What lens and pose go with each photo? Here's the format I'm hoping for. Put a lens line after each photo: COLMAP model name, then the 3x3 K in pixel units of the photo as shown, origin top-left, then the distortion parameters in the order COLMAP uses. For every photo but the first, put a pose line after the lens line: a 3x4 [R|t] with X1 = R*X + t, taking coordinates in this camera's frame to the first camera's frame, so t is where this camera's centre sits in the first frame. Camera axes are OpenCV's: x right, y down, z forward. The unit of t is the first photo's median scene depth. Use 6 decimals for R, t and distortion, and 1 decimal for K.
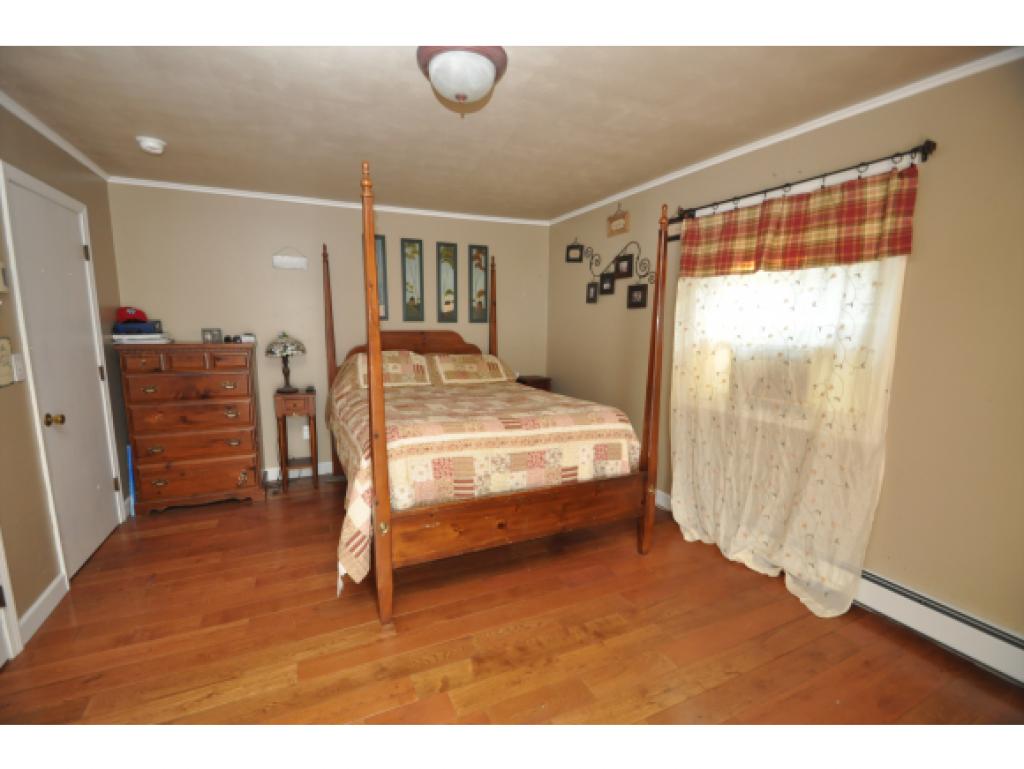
lens RADIAL K [[452.5, 0, 494.1], [0, 452.5, 388.6], [0, 0, 1]] dist [0.000321, -0.012351]
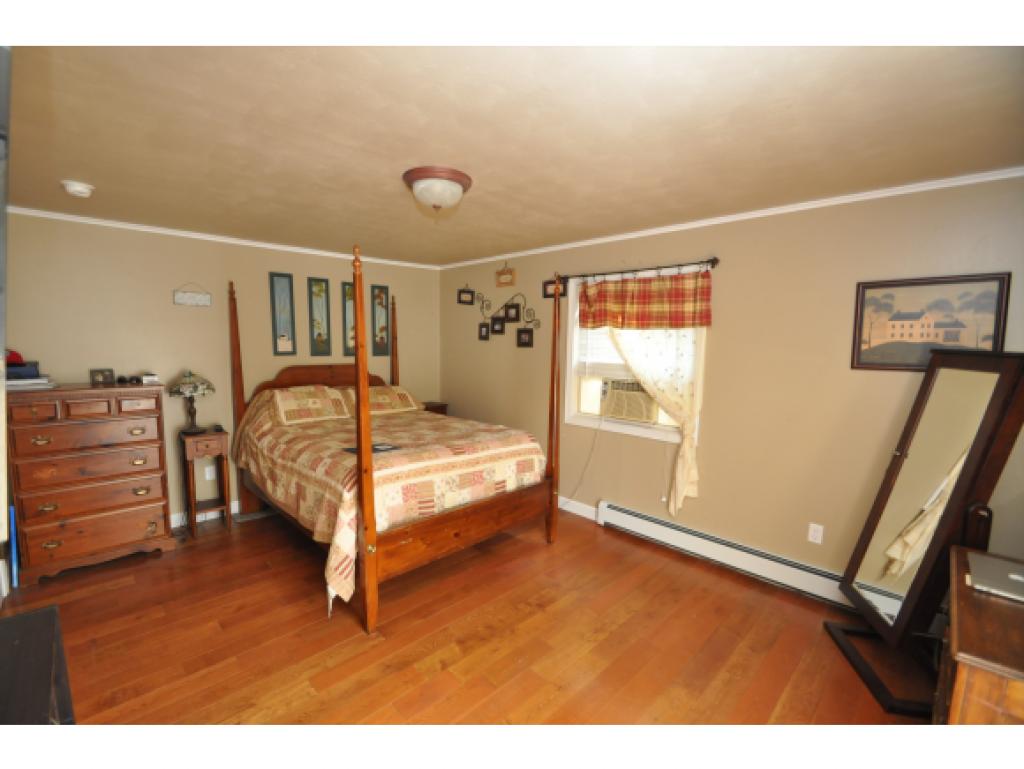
lens RADIAL K [[452.5, 0, 494.1], [0, 452.5, 388.6], [0, 0, 1]] dist [0.000321, -0.012351]
pose [[0.938006, -0.030804, 0.345246, -0.258439], [0.042132, 0.998790, -0.025353, -0.048347], [-0.344048, 0.038328, 0.938170, -0.170631]]
